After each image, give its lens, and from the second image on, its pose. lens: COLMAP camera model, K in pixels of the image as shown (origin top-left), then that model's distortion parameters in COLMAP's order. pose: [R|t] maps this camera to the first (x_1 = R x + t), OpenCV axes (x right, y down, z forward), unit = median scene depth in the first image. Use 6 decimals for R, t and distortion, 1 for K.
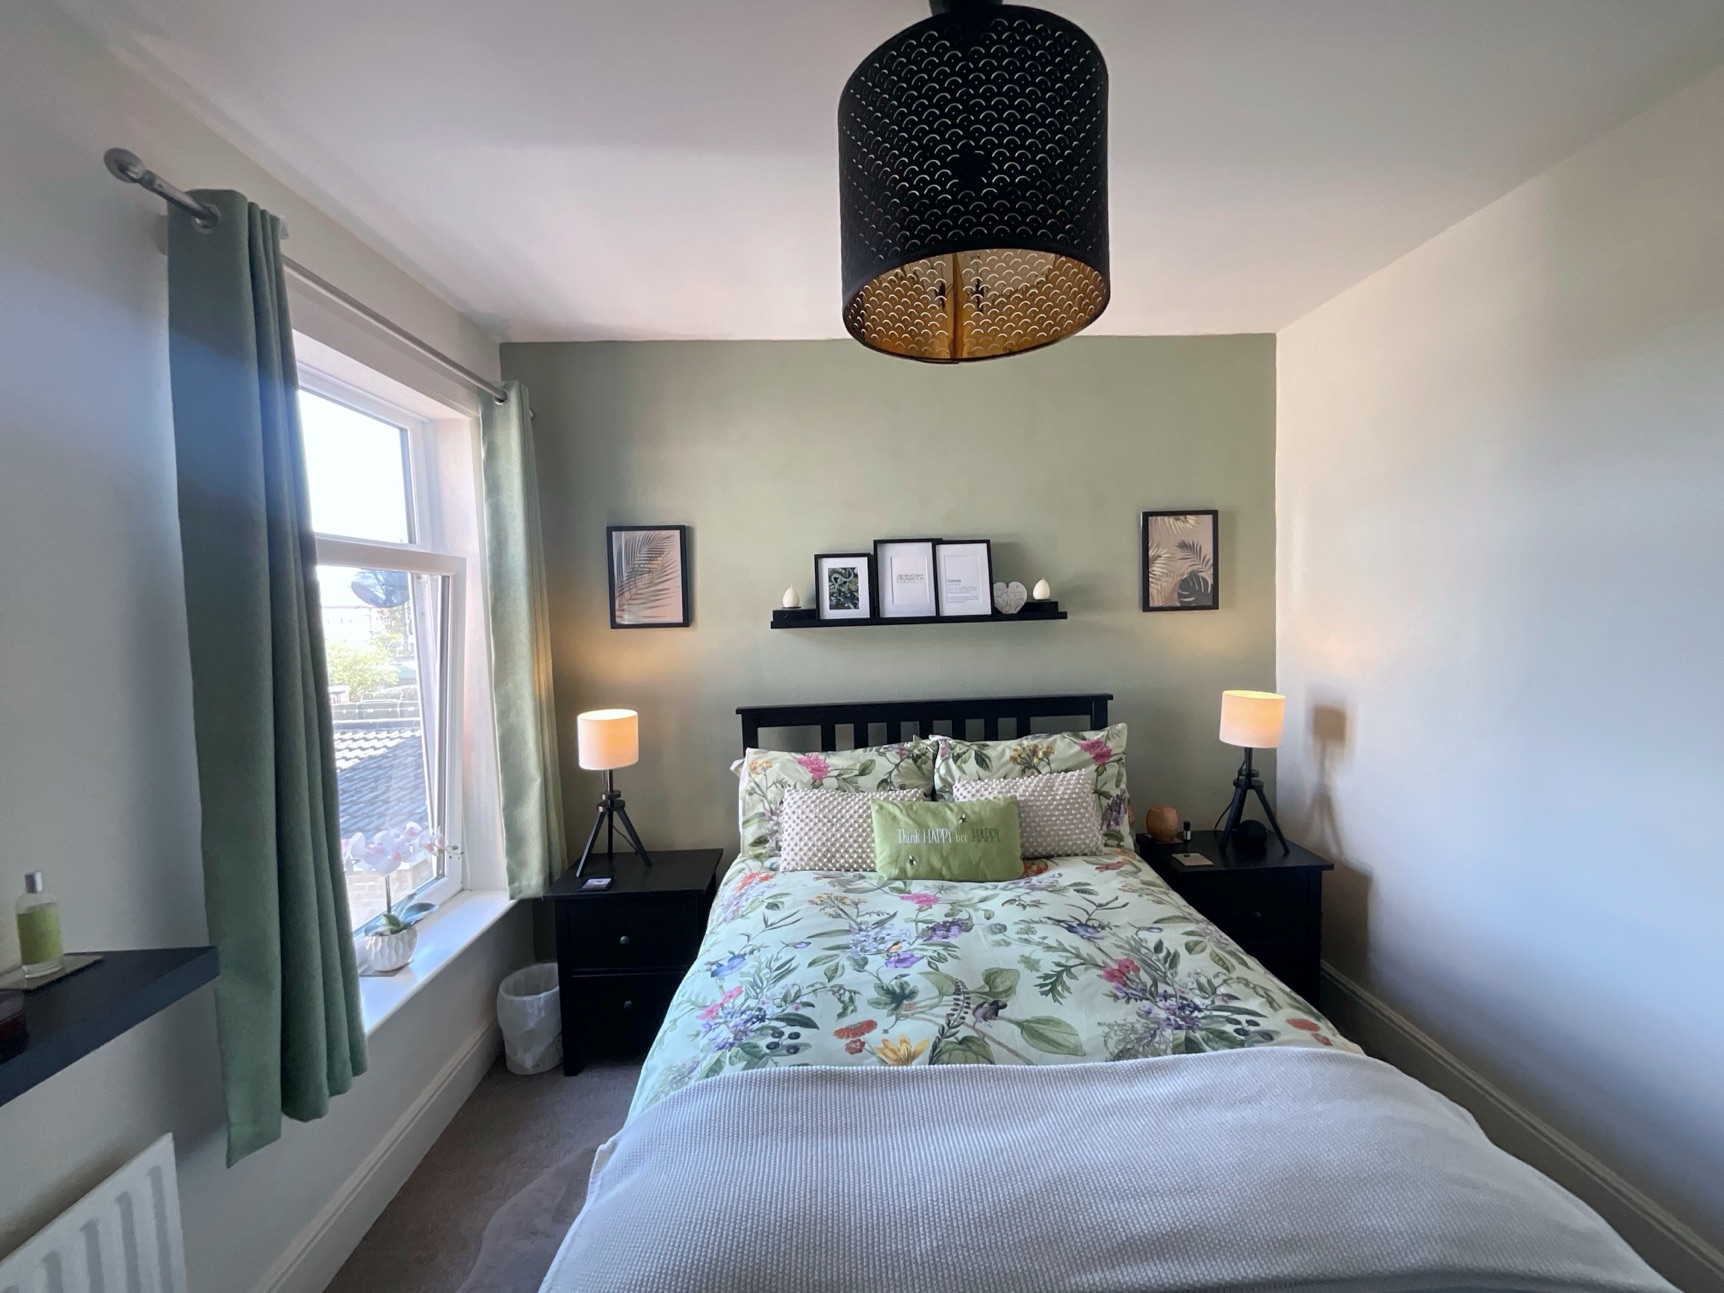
lens RADIAL K [[698.5, 0, 863.4], [0, 698.5, 649.1], [0, 0, 1]] dist [-0.007092, 0.002030]
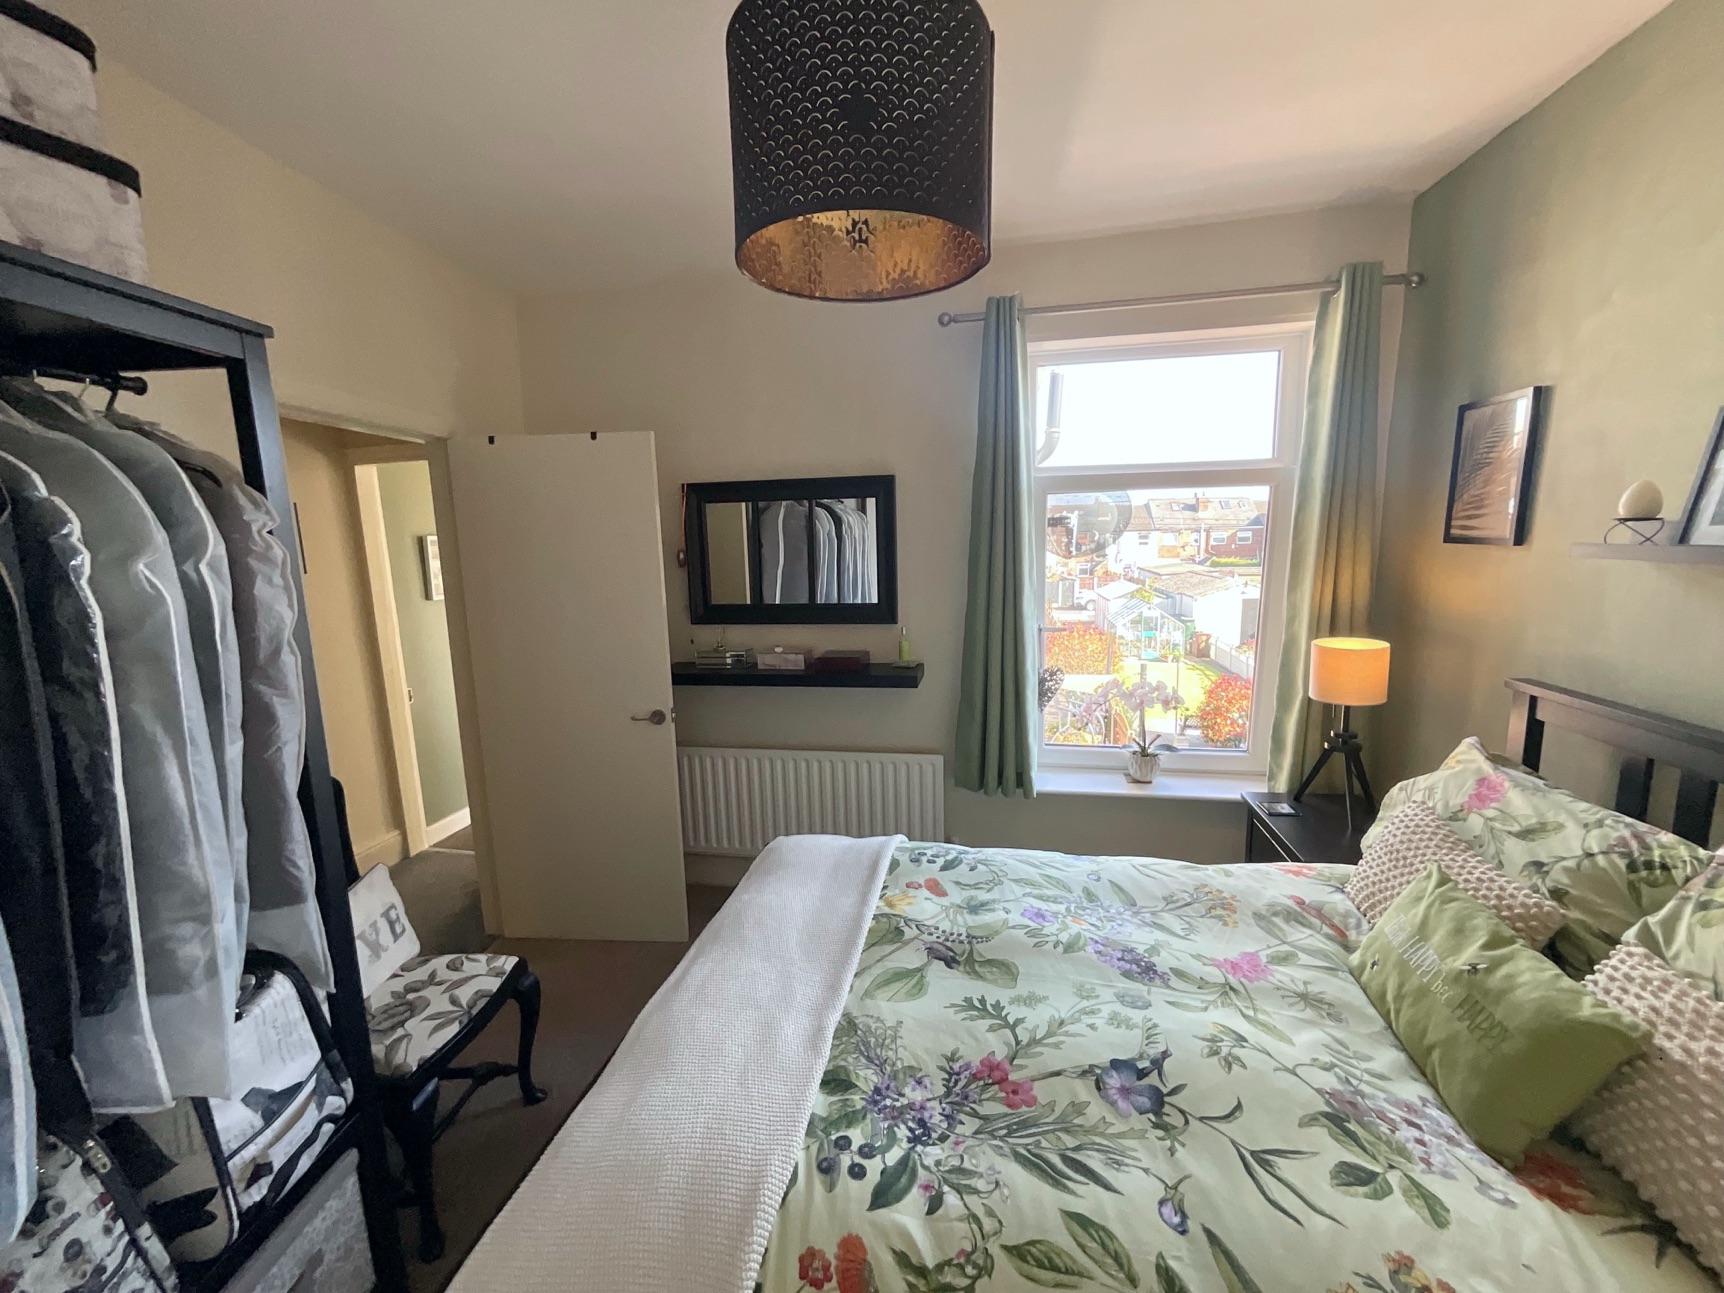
lens RADIAL K [[698.5, 0, 859.5], [0, 698.5, 644.8], [0, 0, 1]] dist [-0.007092, 0.002030]
pose [[-0.219941, 0.191802, -0.956471, 0.966177], [-0.029132, 0.978752, 0.202969, -0.099536], [0.975078, 0.072505, -0.209681, 0.957508]]
